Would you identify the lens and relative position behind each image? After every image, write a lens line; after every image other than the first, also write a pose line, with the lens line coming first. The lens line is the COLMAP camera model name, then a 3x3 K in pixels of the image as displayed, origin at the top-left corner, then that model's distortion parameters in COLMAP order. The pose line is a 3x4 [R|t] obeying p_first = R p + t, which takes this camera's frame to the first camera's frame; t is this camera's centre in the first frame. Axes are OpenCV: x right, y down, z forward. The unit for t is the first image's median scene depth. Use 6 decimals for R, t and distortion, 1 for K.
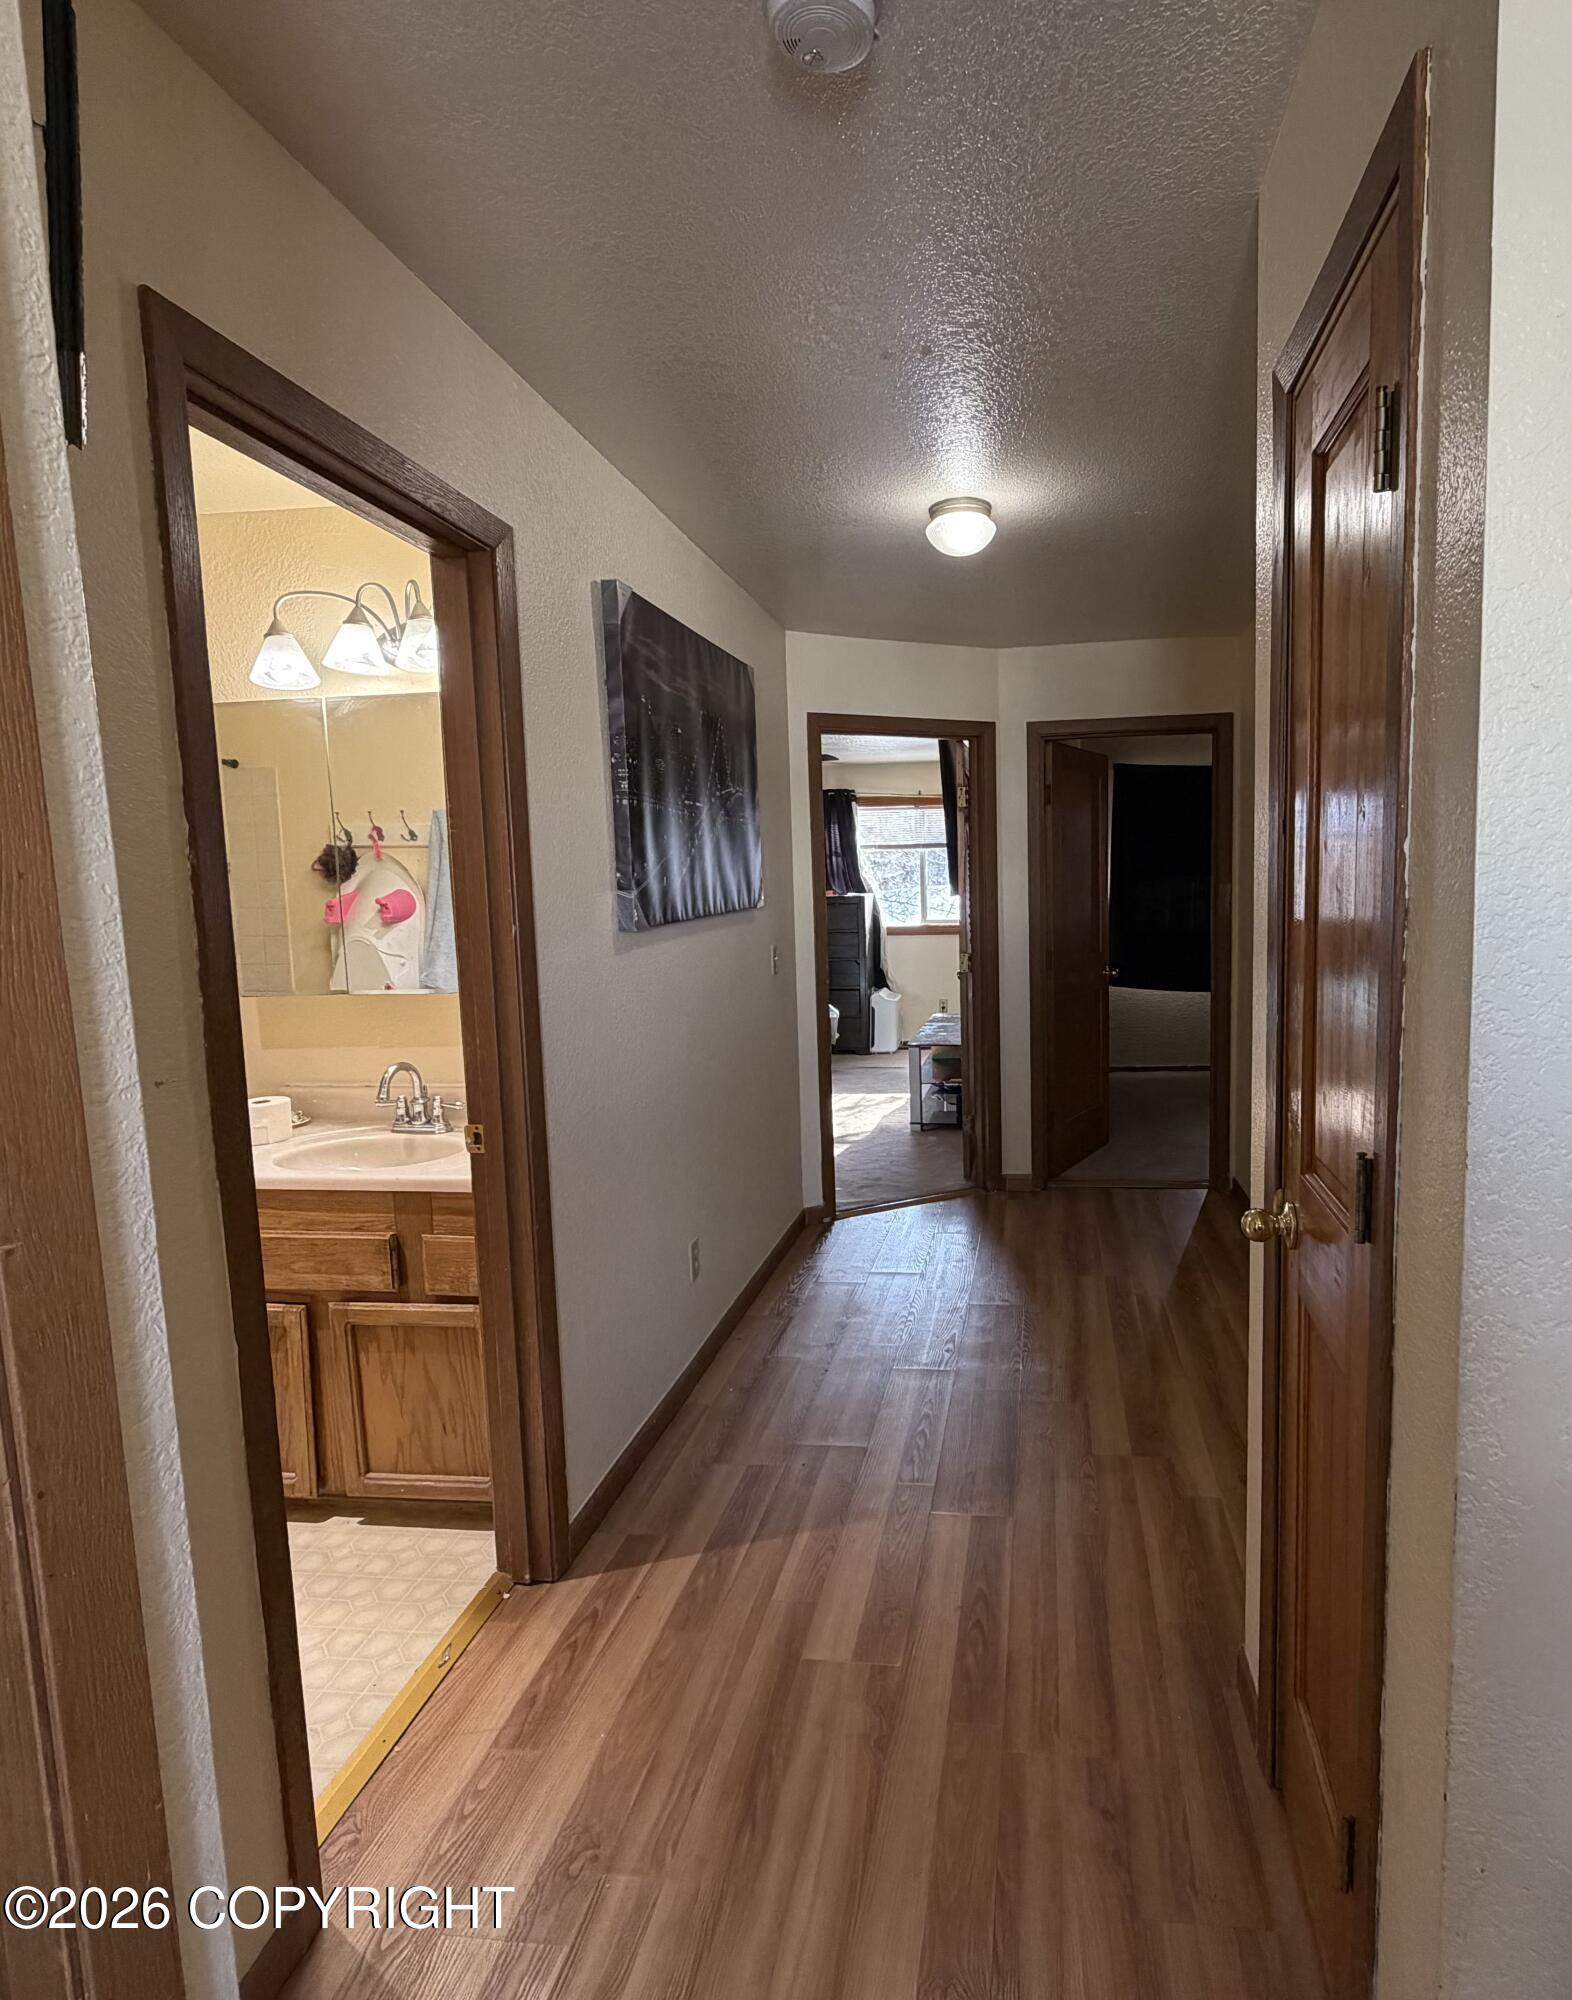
lens RADIAL K [[1059.5, 0, 900.4], [0, 1059.5, 985.5], [0, 0, 1]] dist [0.005269, 0.000272]
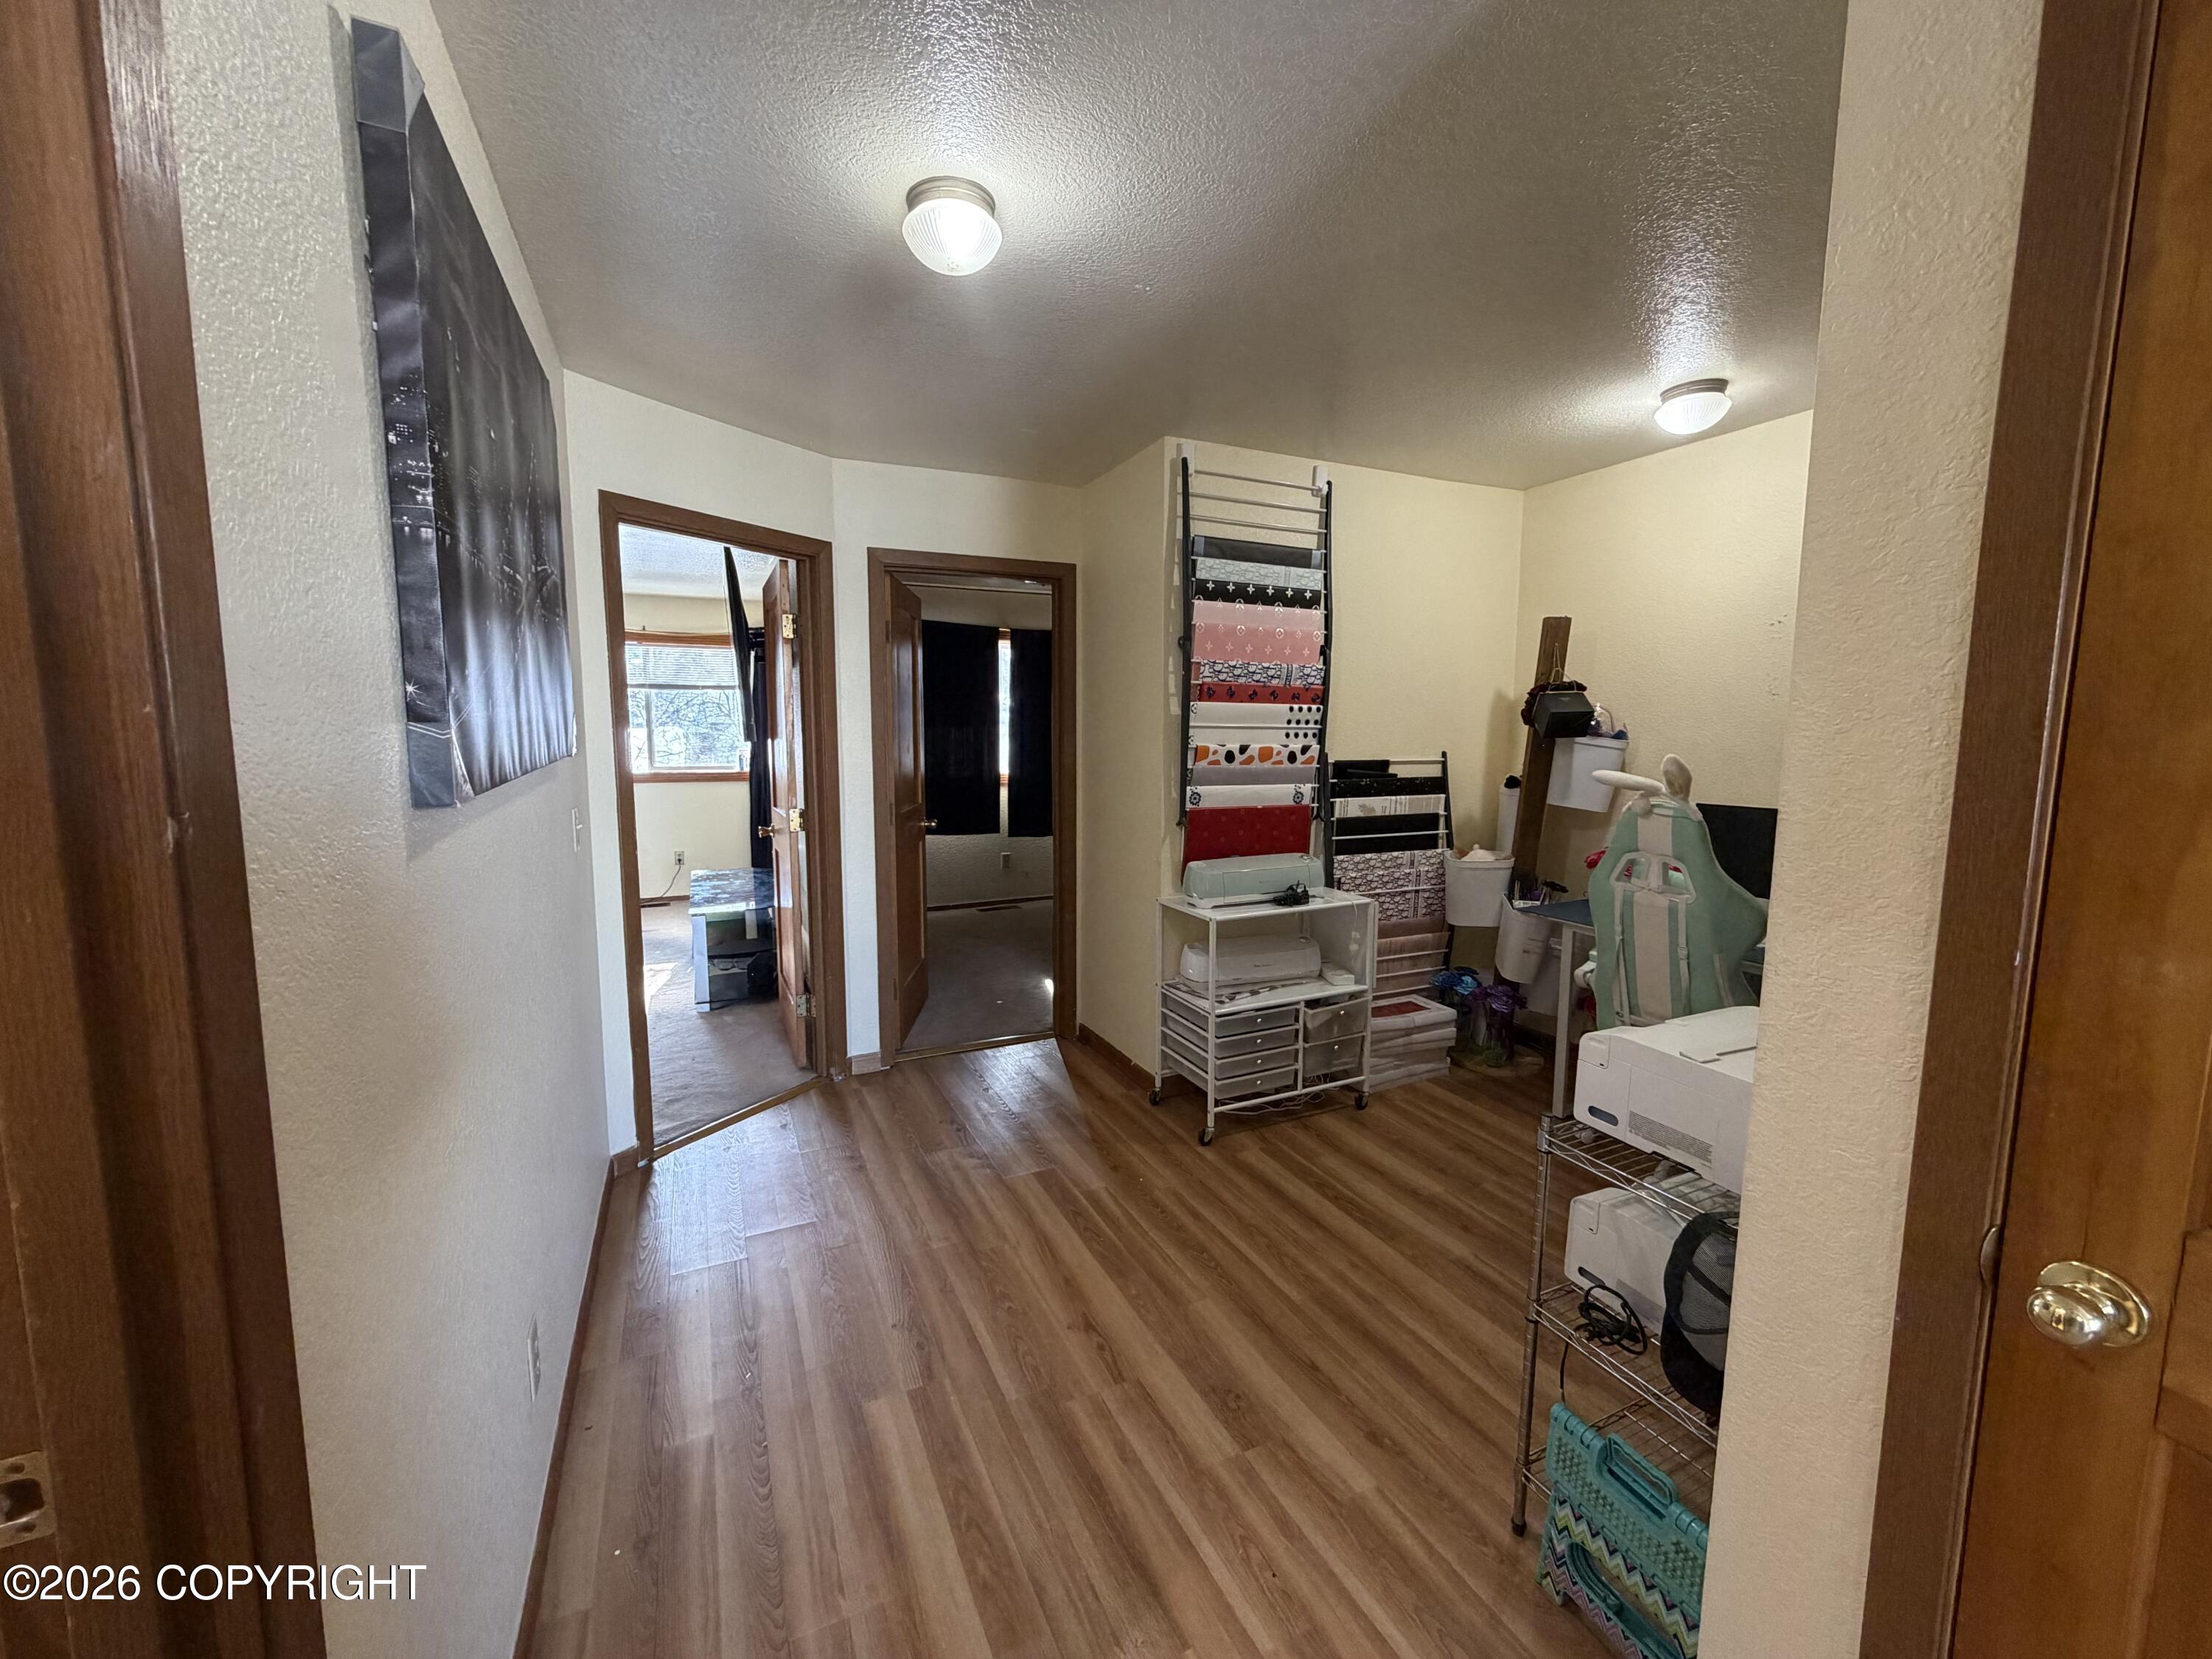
lens RADIAL K [[883.1, 0, 1096.1], [0, 883.1, 827.6], [0, 0, 1]] dist [0.000740, 0.000065]
pose [[0.847503, -0.032886, 0.529772, -0.116722], [0.027977, 0.999459, 0.017286, -0.021947], [-0.530054, 0.000171, 0.847964, 0.271271]]
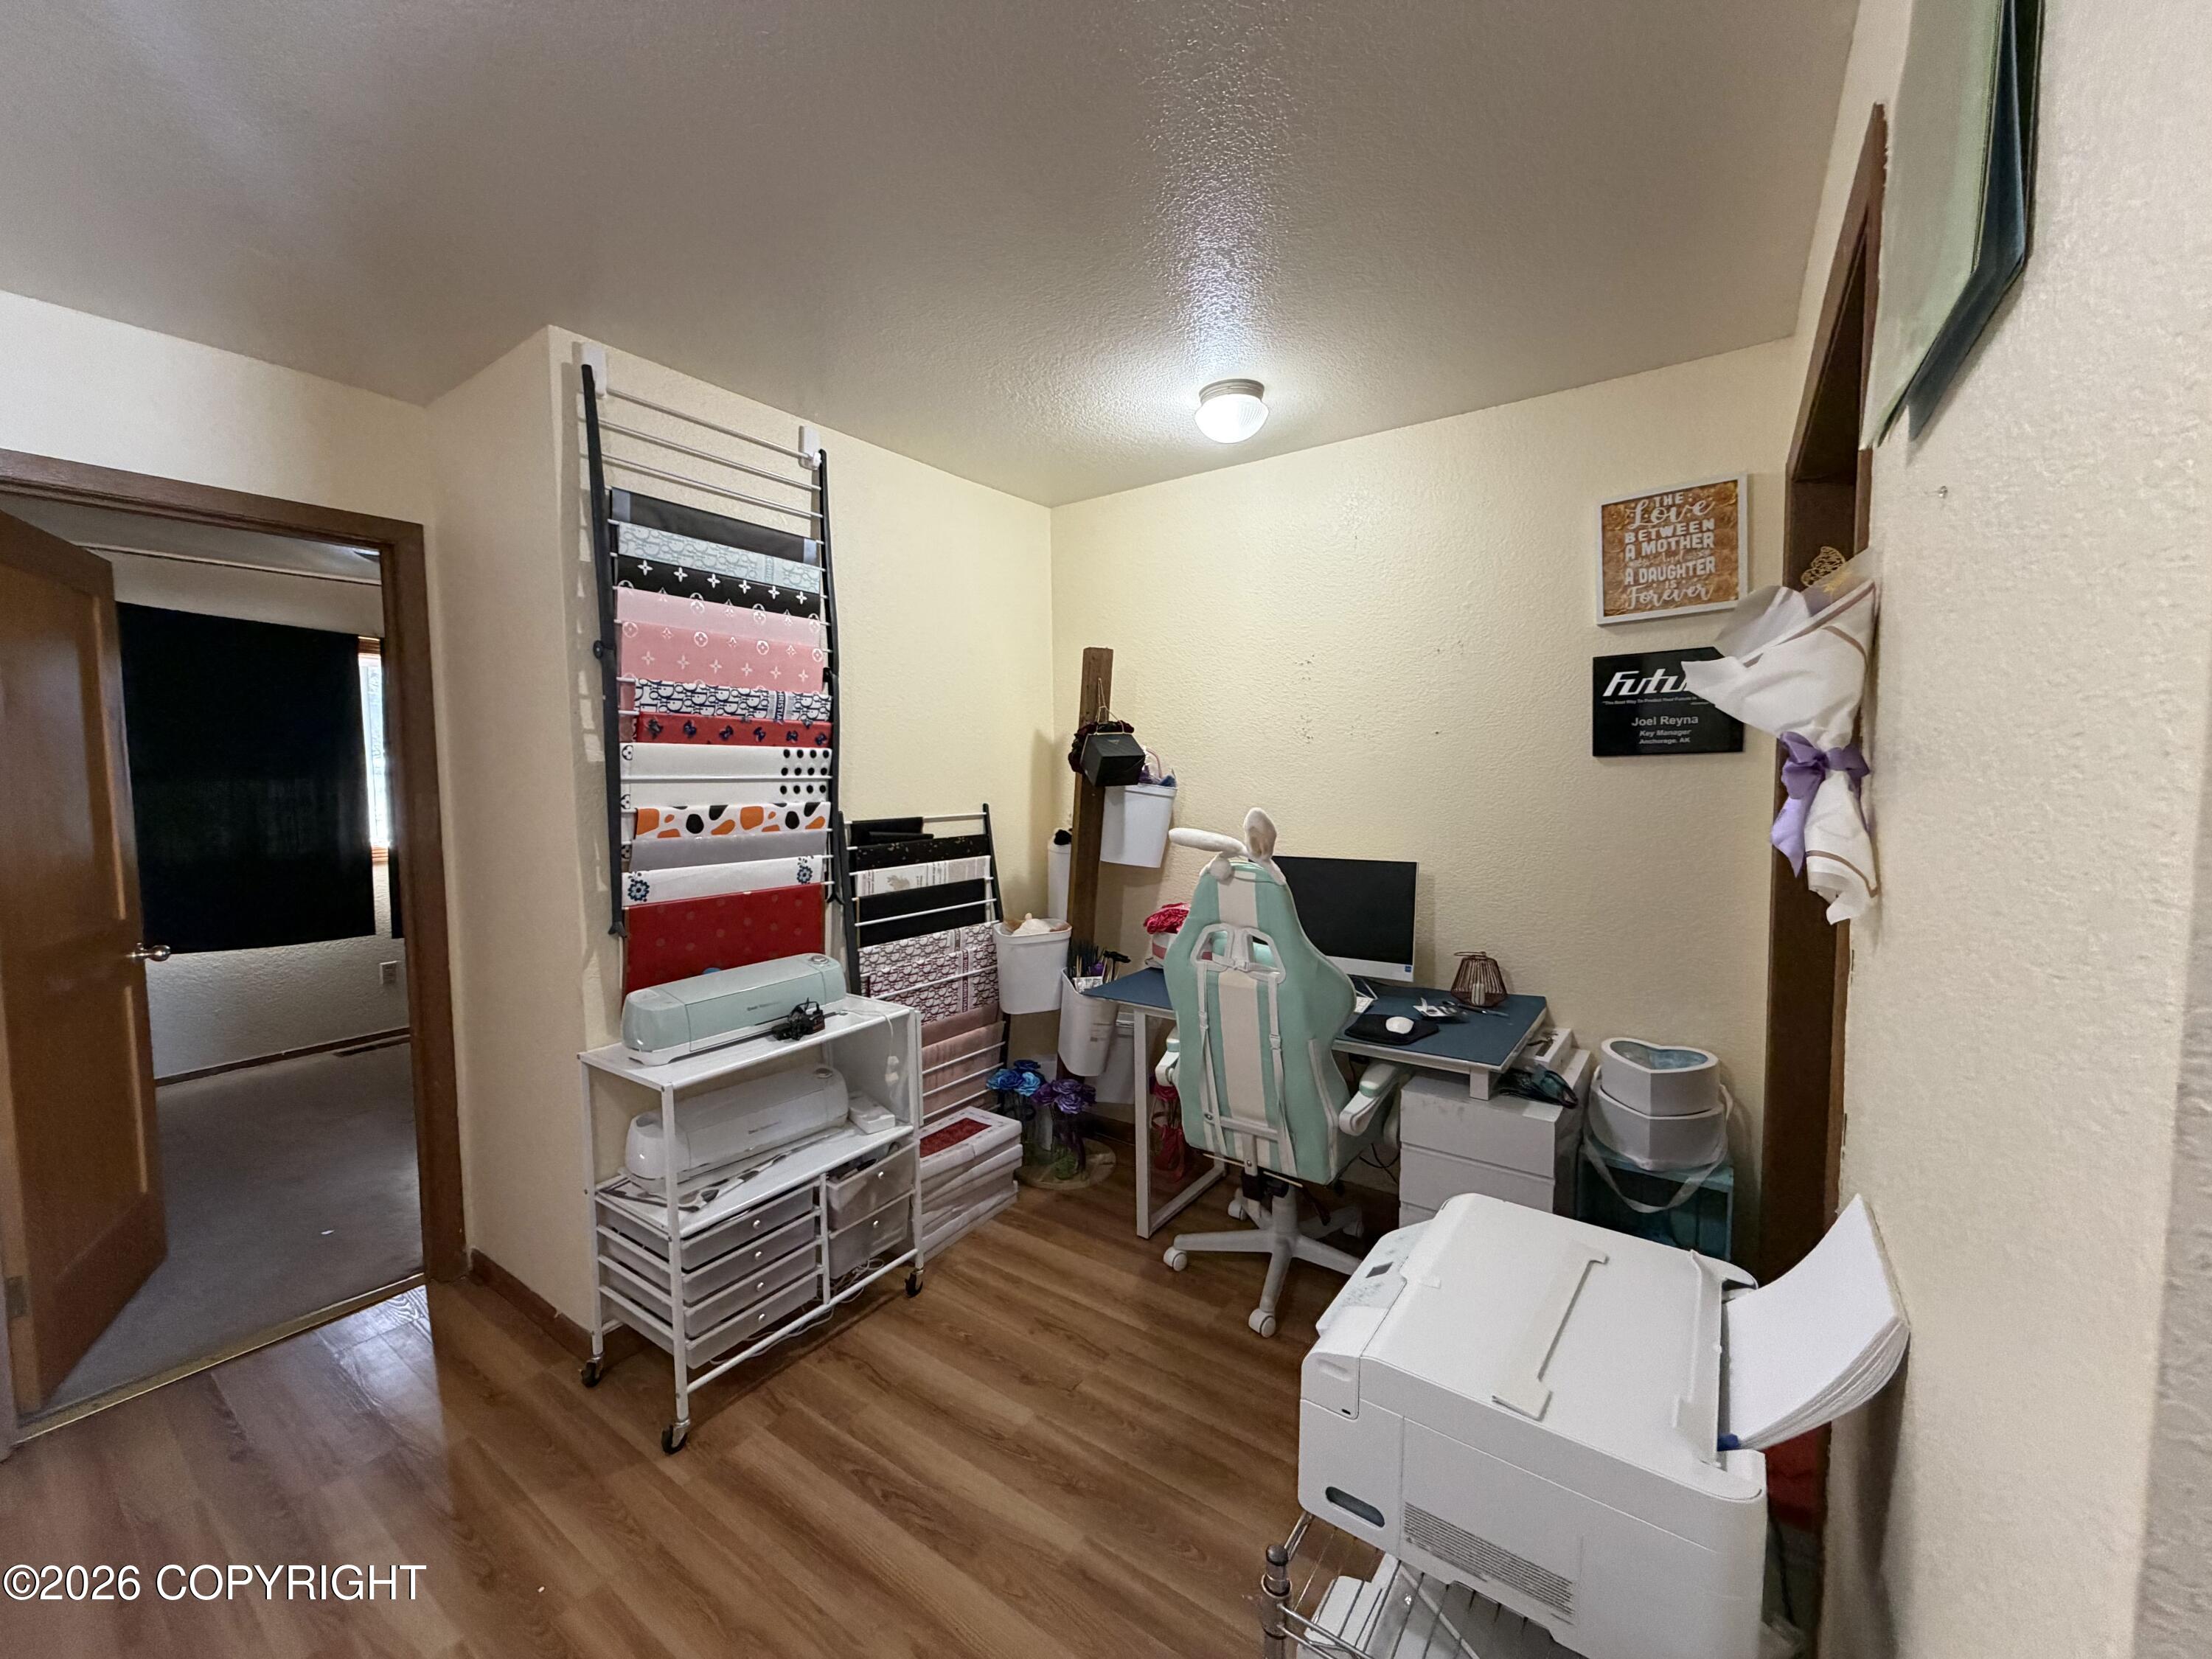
lens RADIAL K [[883.1, 0, 1097.9], [0, 883.1, 827.9], [0, 0, 1]] dist [0.000740, 0.000065]
pose [[0.473053, -0.037738, 0.880226, 0.031739], [0.082857, 0.996560, -0.001803, -0.042064], [-0.877129, 0.073786, 0.474552, 0.394904]]
